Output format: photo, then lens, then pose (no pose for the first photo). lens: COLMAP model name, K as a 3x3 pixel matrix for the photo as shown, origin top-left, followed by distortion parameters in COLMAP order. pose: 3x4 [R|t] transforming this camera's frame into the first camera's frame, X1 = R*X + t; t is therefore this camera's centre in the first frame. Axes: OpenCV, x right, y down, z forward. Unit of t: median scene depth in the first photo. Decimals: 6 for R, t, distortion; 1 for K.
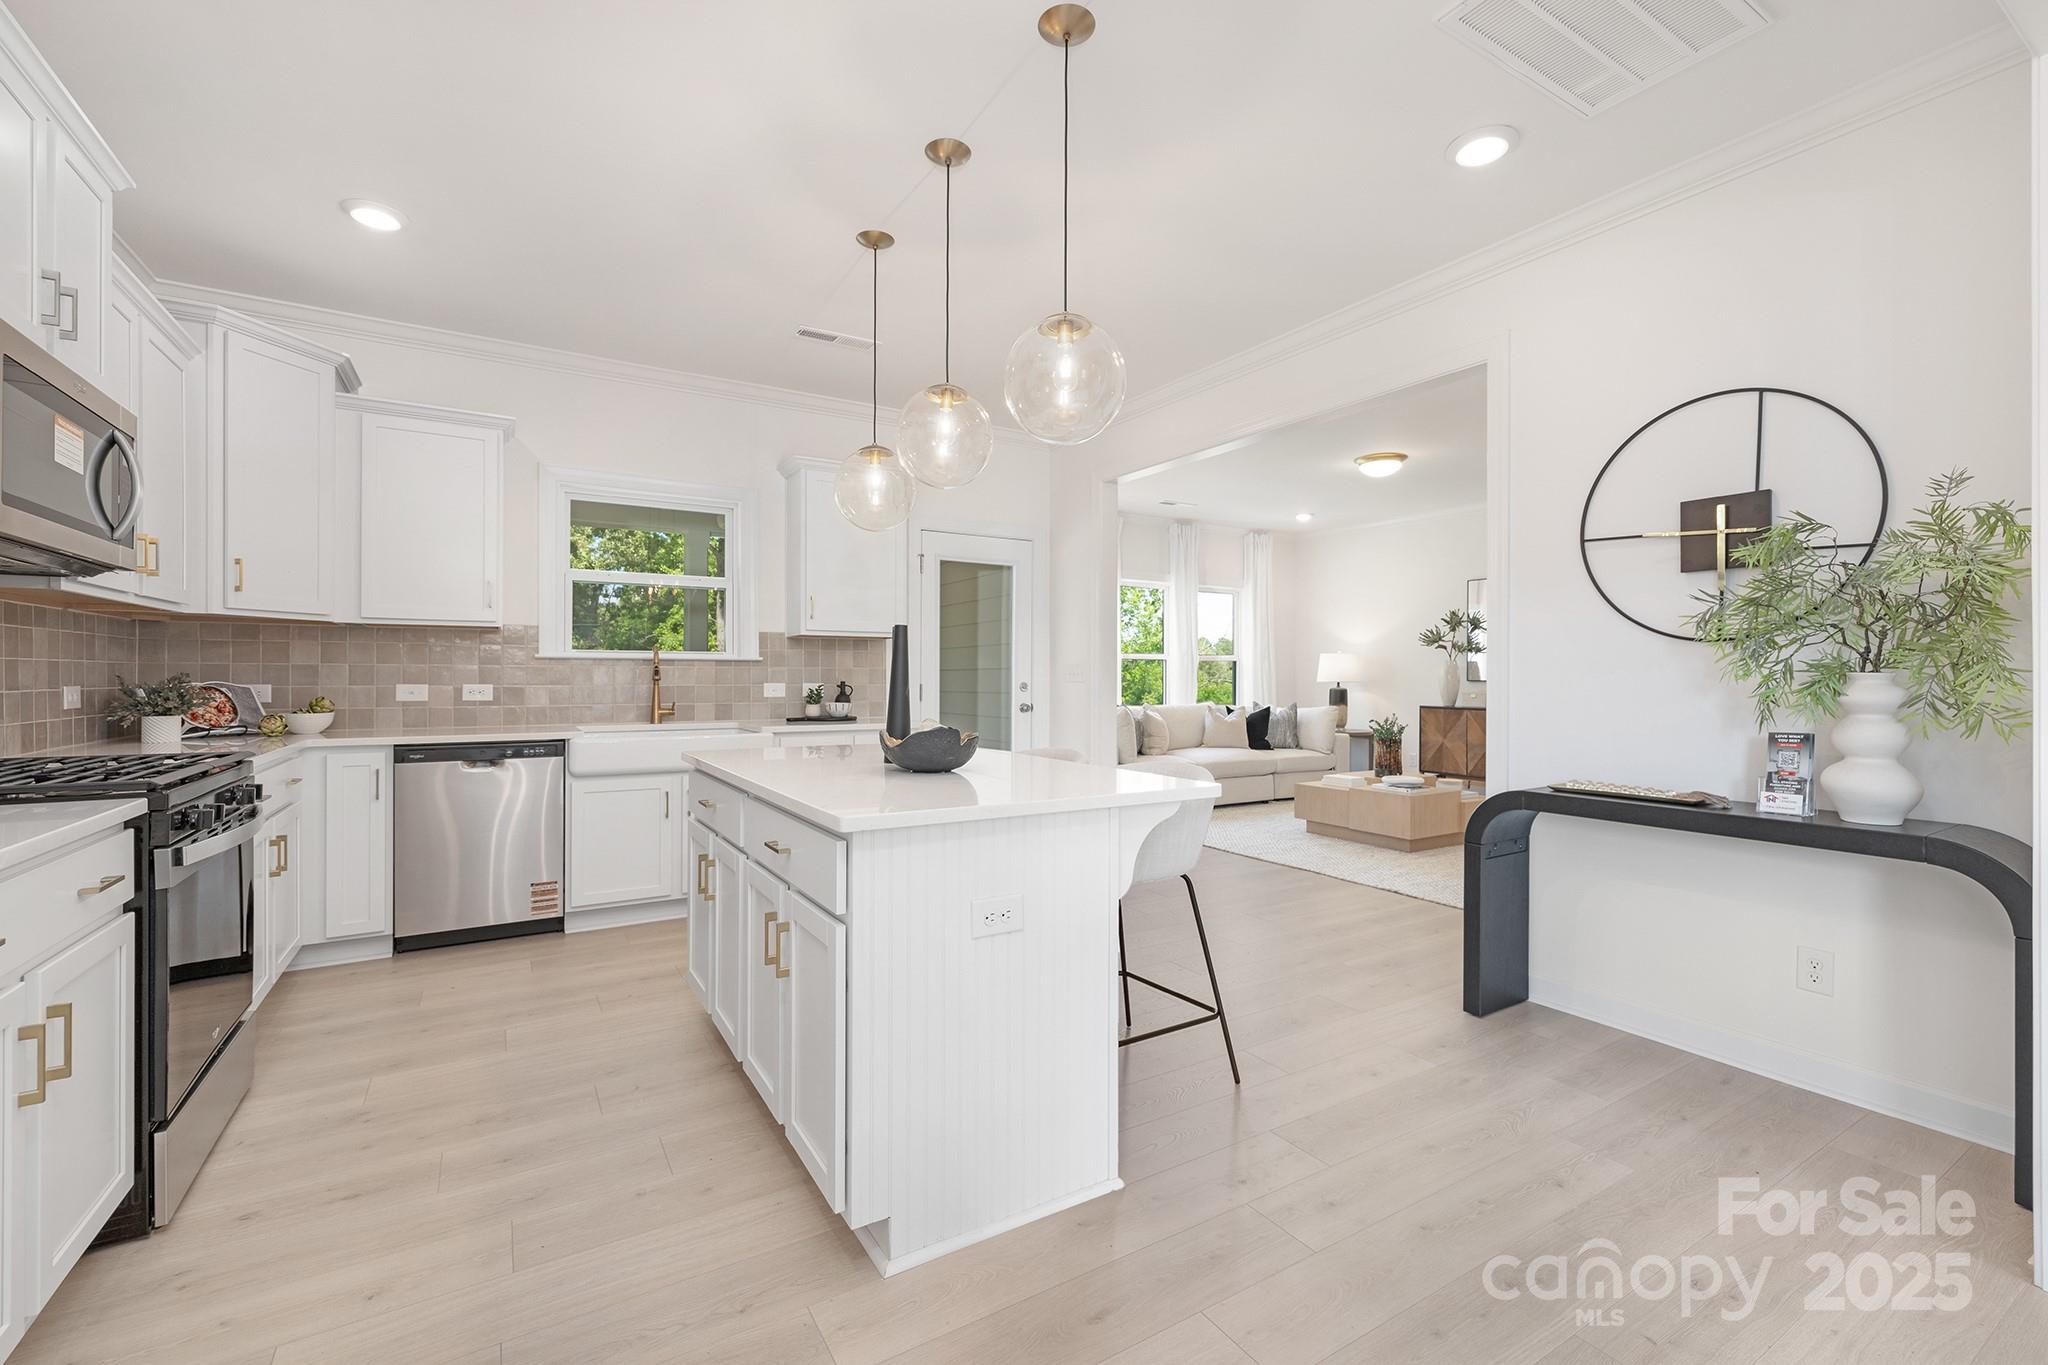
lens RADIAL K [[869.2, 0, 1029.5], [0, 869.2, 675.7], [0, 0, 1]] dist [0.000833, -0.000140]
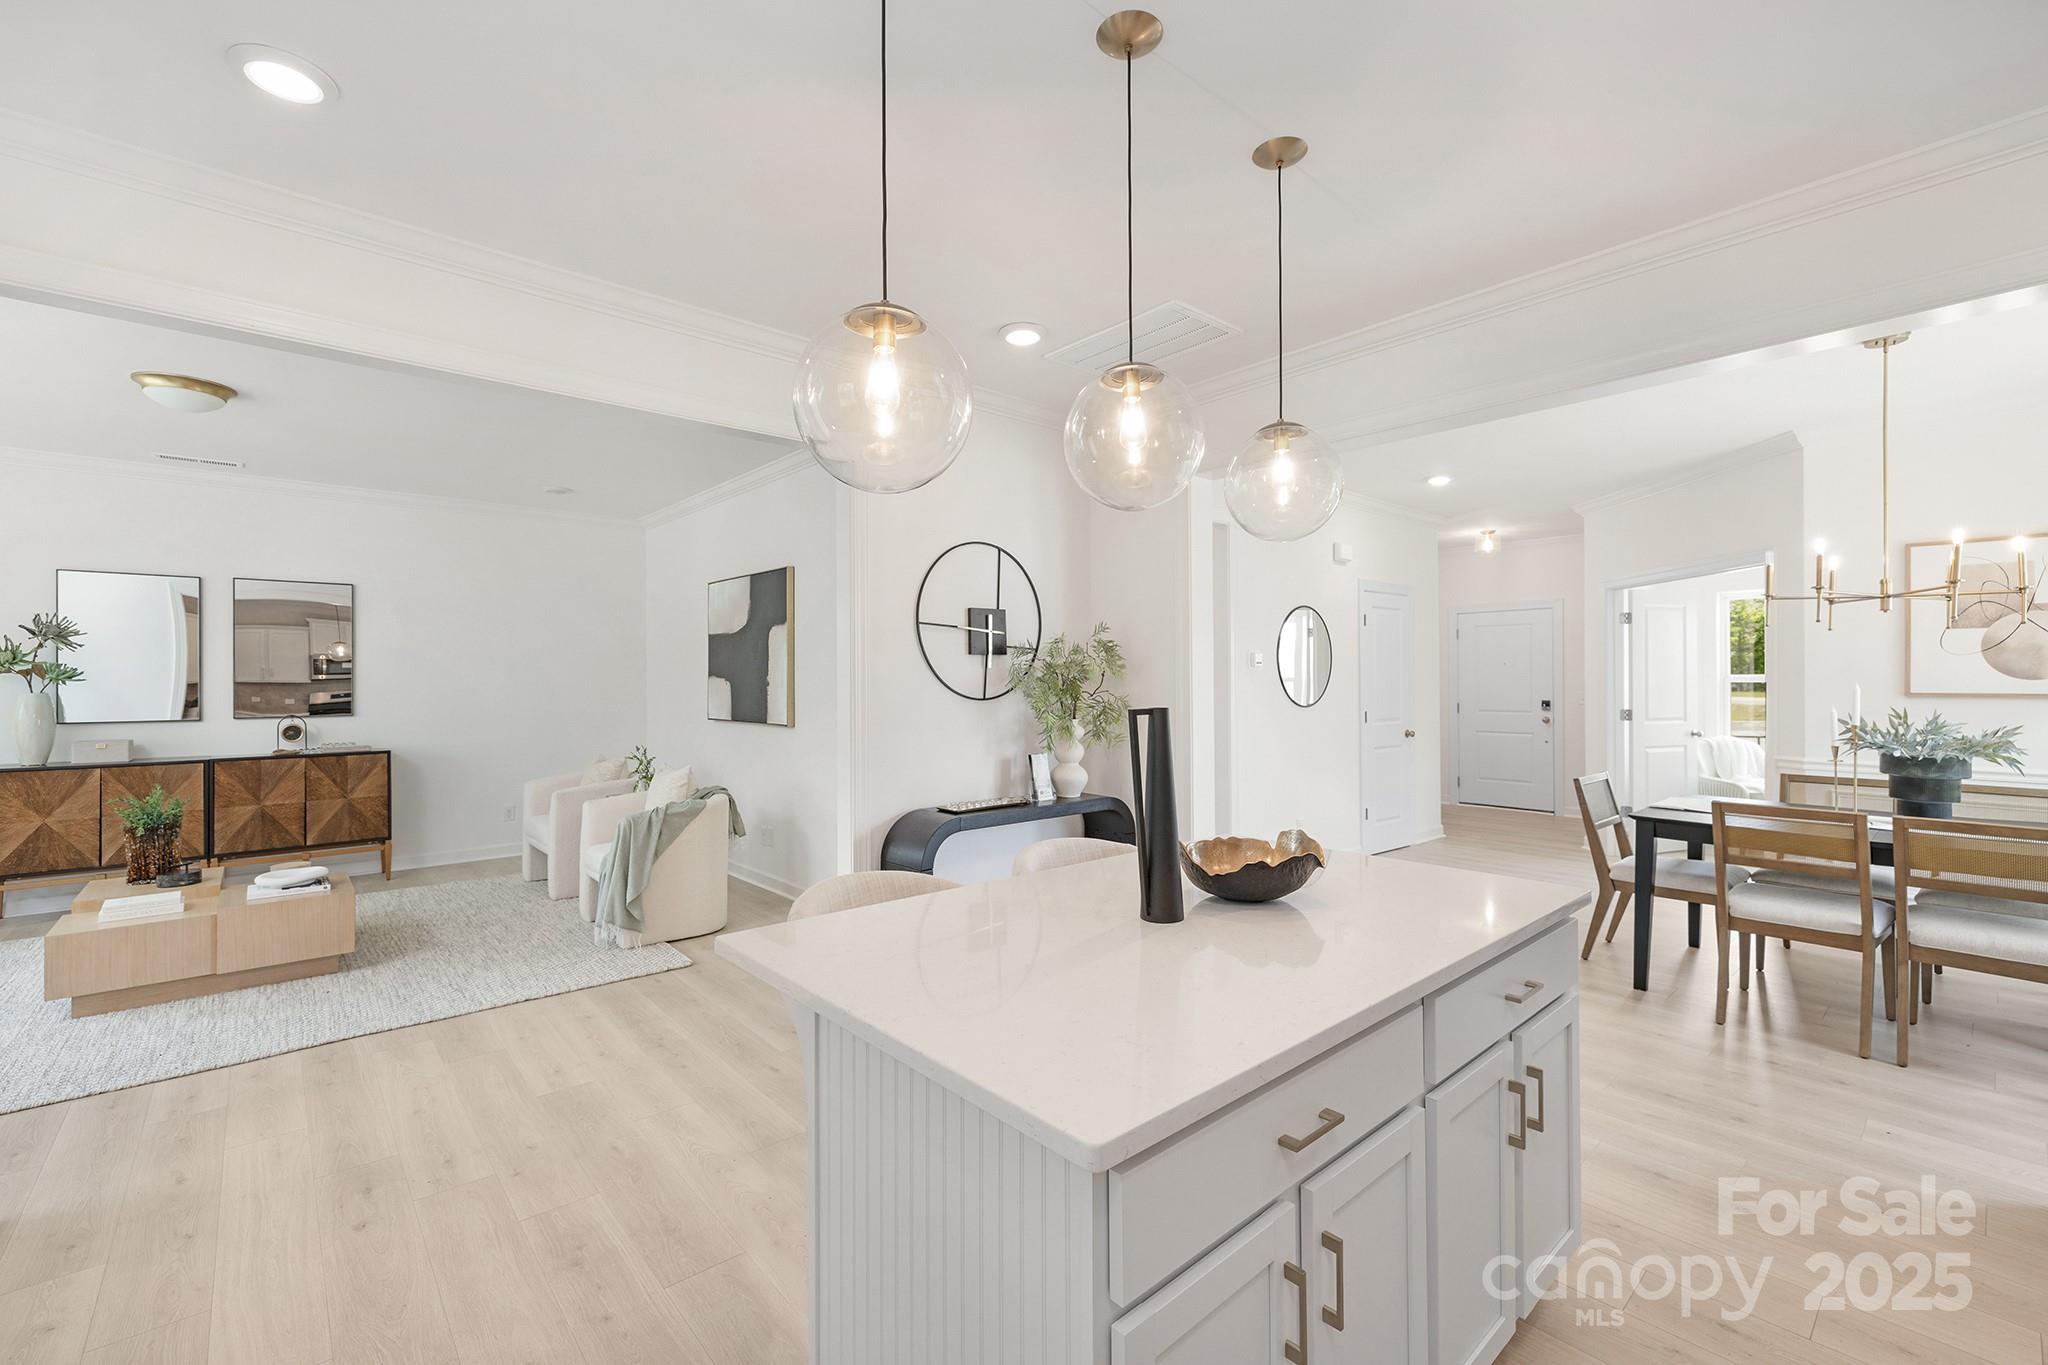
lens RADIAL K [[869.2, 0, 1029.5], [0, 869.2, 675.7], [0, 0, 1]] dist [0.000833, -0.000140]
pose [[-0.172848, 0.001838, 0.984947, -0.262252], [0.003007, 0.999995, -0.001338, -0.027295], [-0.984944, 0.002731, -0.172852, 0.401449]]
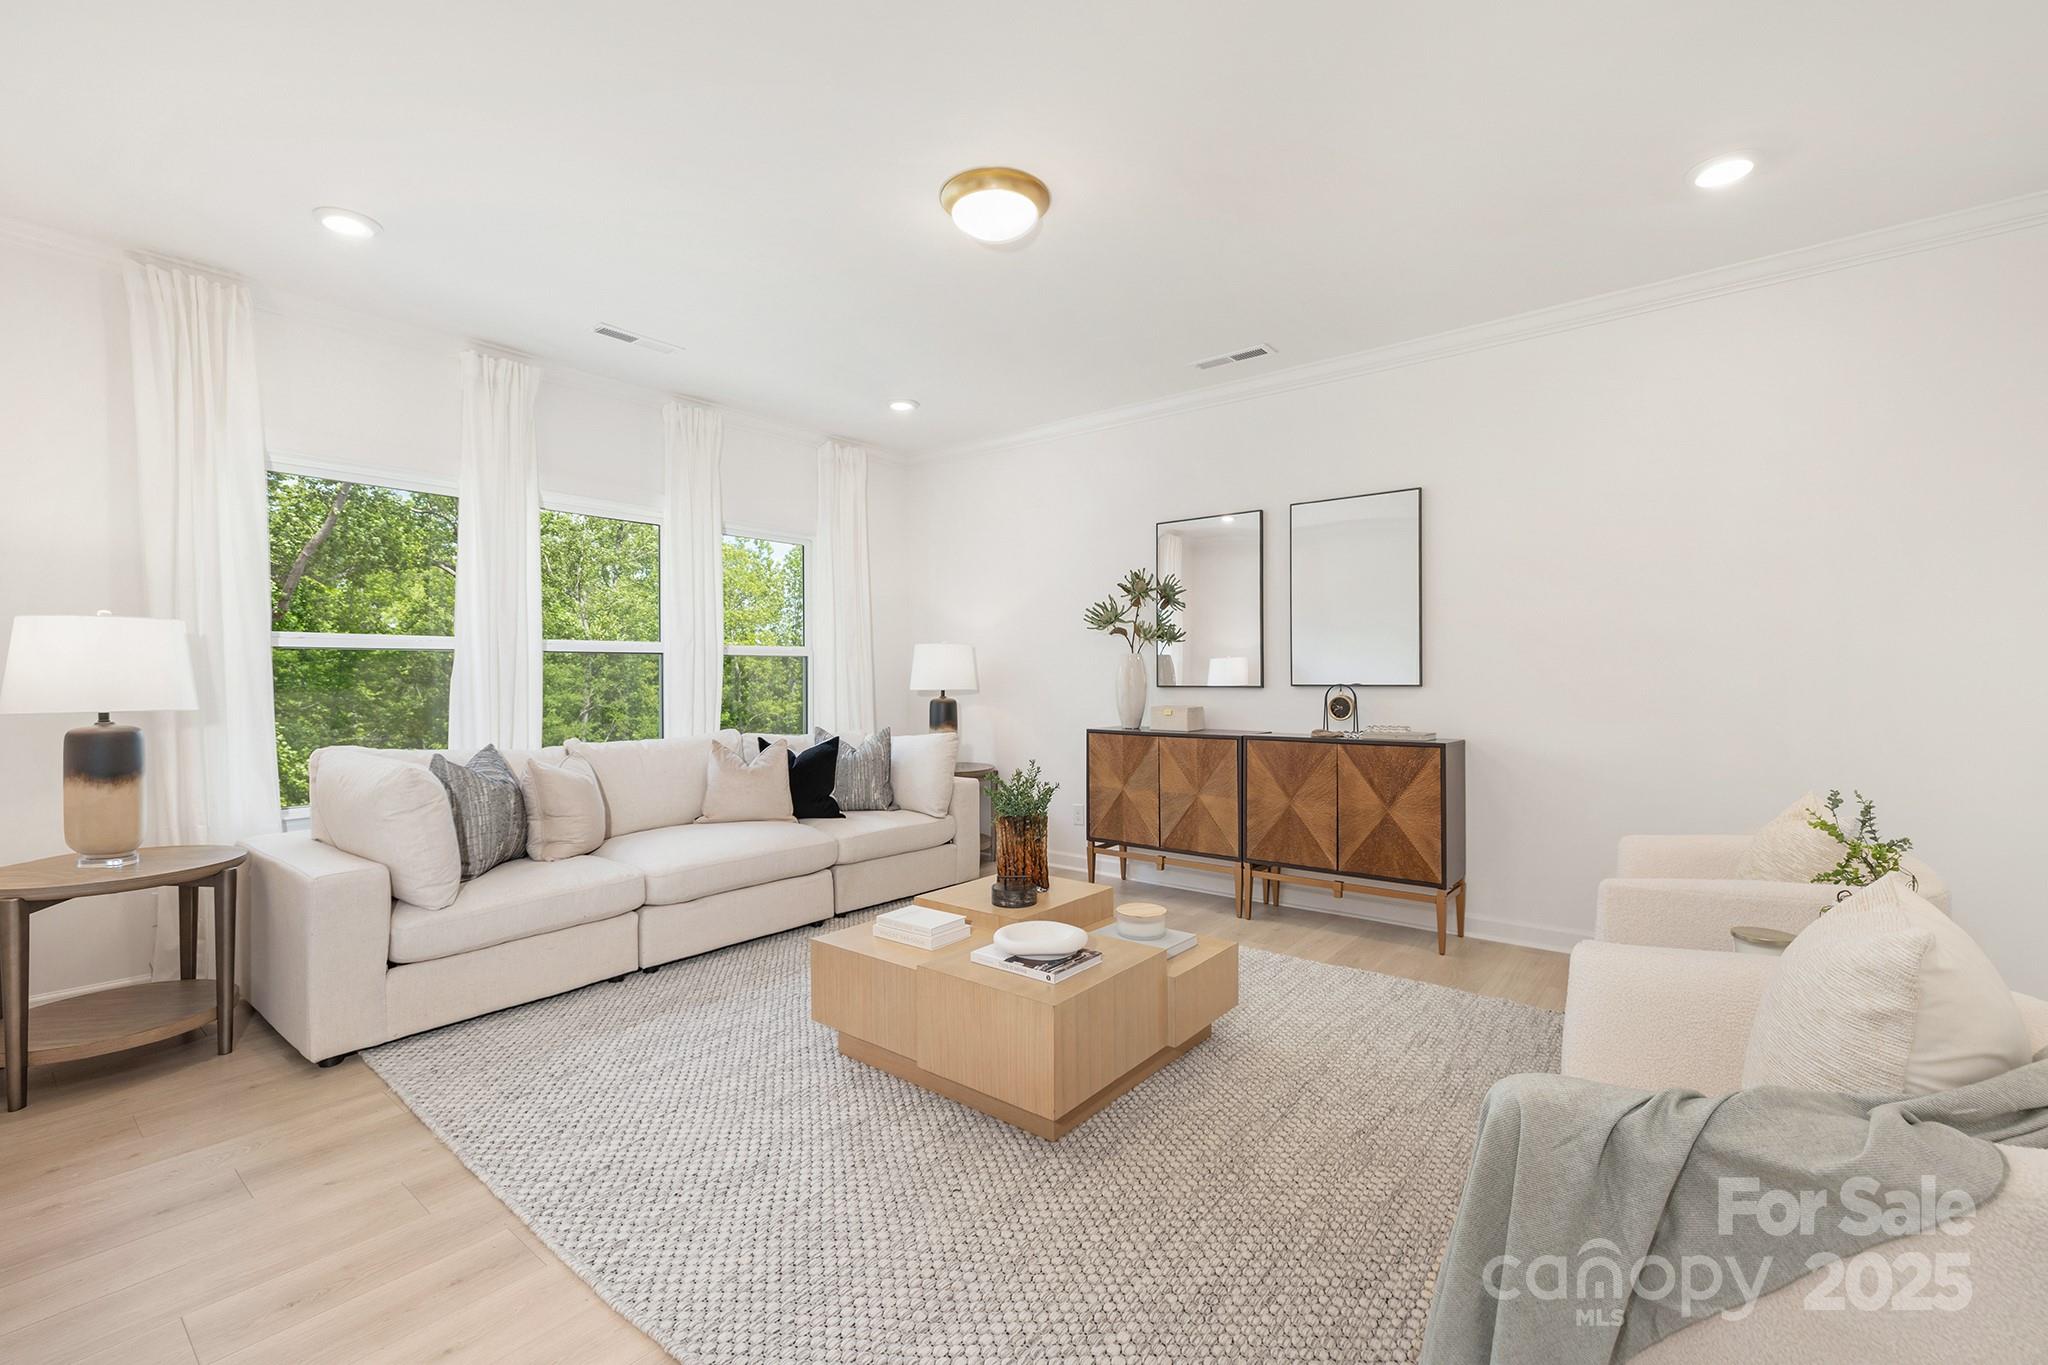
lens RADIAL K [[869.2, 0, 1029.5], [0, 869.2, 675.7], [0, 0, 1]] dist [0.000833, -0.000140]
pose [[0.940795, -0.006807, 0.338908, 0.212683], [0.007776, 0.999969, -0.001501, -0.002020], [-0.338887, 0.004047, 0.940818, 0.457419]]
